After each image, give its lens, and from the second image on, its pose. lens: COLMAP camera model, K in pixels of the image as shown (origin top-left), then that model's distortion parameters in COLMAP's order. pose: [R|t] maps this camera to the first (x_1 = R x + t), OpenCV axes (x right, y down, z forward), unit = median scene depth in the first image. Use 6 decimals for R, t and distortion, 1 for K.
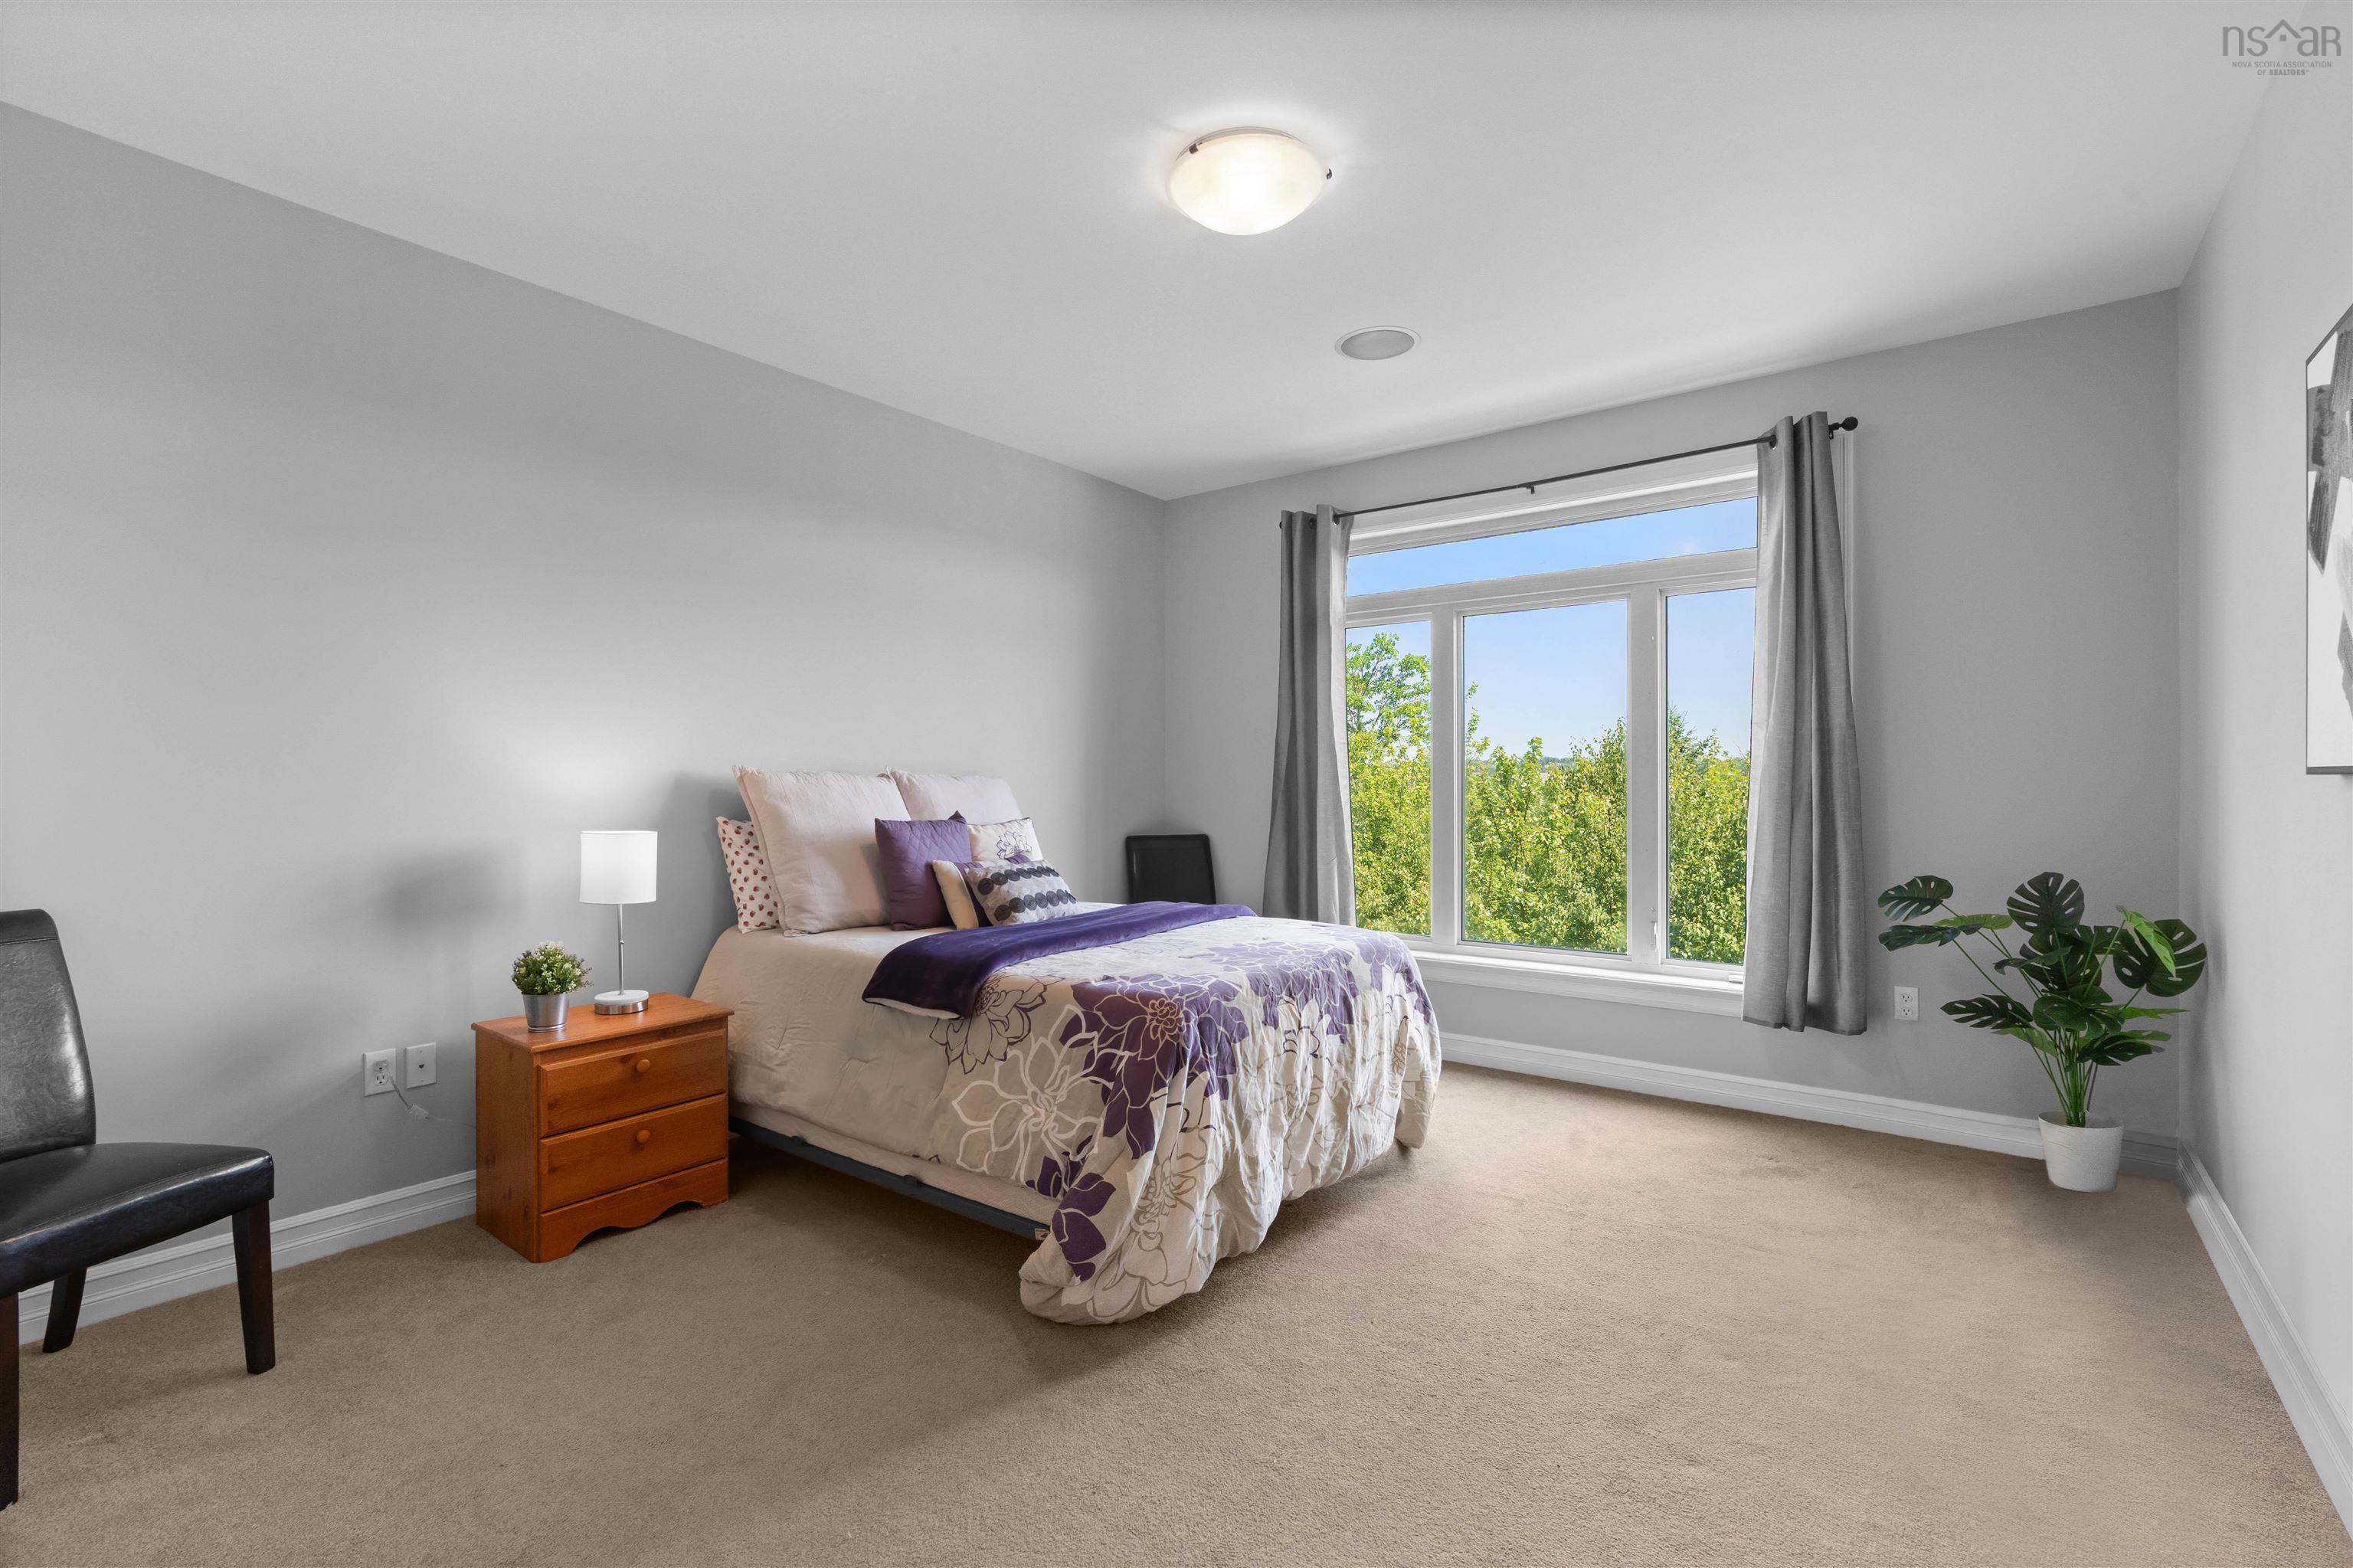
lens RADIAL K [[1059.0, 0, 1156.5], [0, 1059.0, 784.2], [0, 0, 1]] dist [-0.012074, 0.004443]
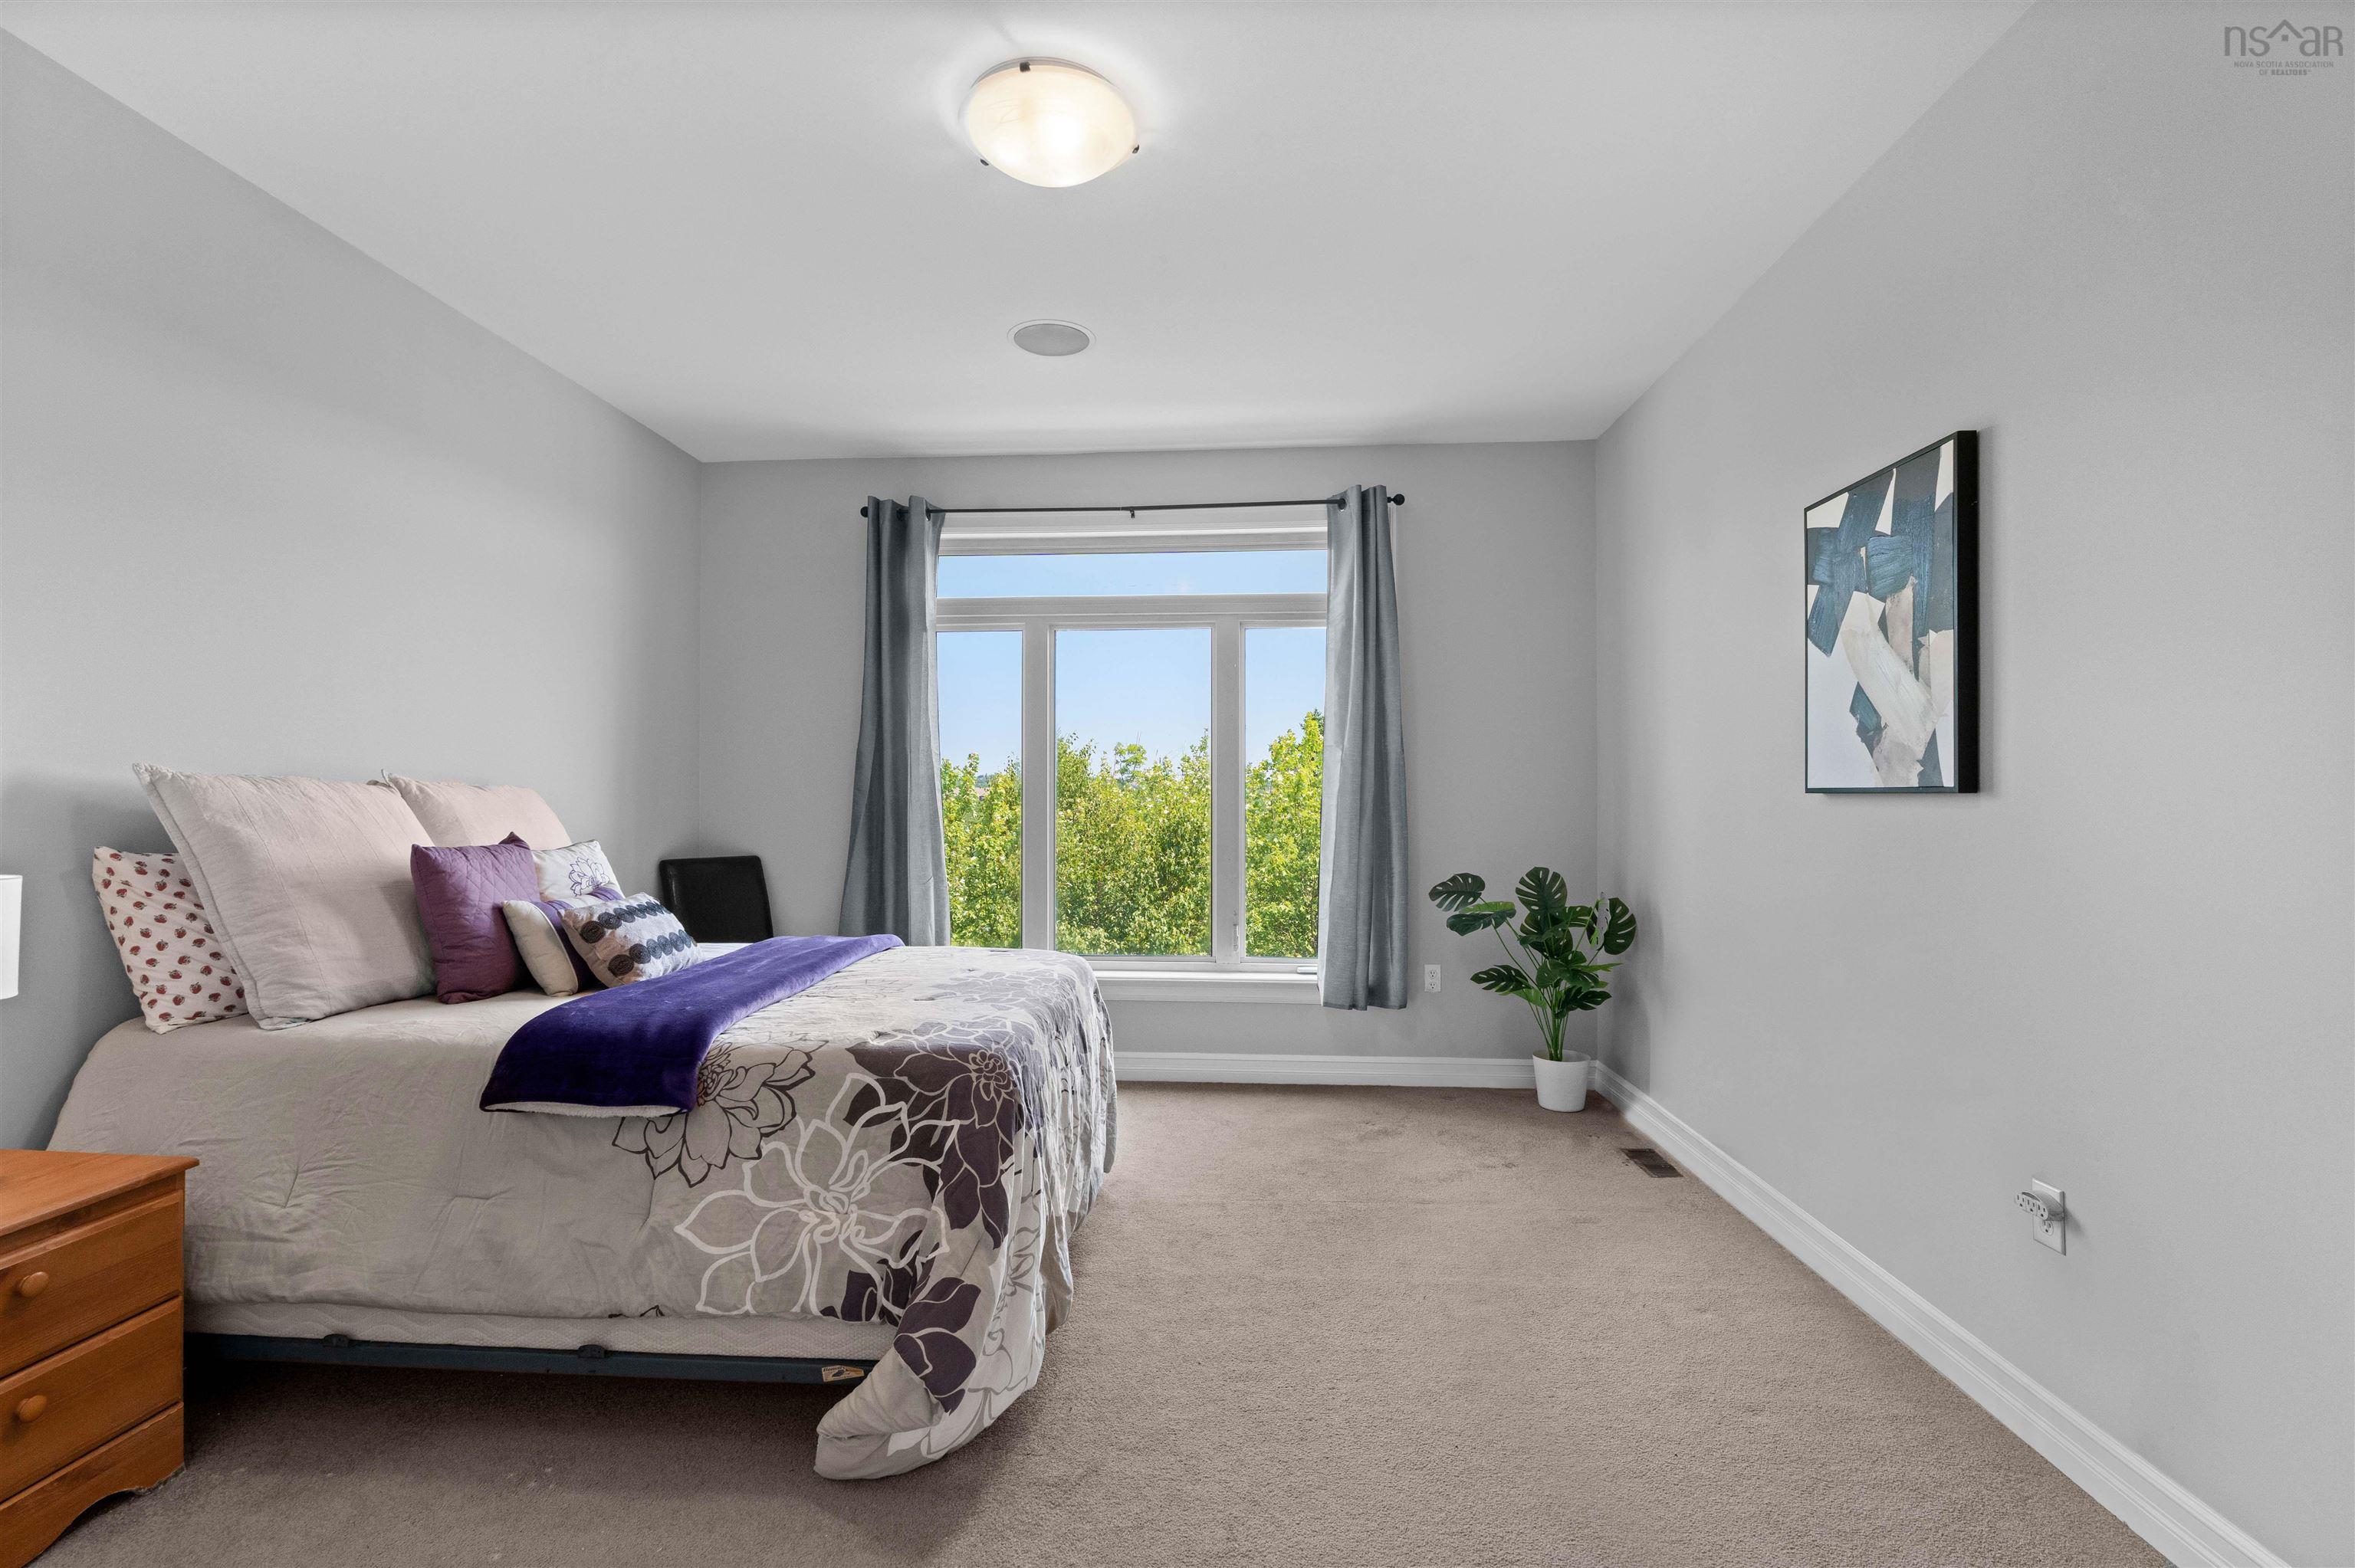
lens RADIAL K [[1059.7, 0, 1166.9], [0, 1059.7, 789.4], [0, 0, 1]] dist [-0.012074, 0.004443]
pose [[0.833717, 0.007411, 0.552142, -0.255644], [-0.002463, 0.999950, -0.009703, 0.001386], [-0.552186, 0.006730, 0.833694, 0.159978]]
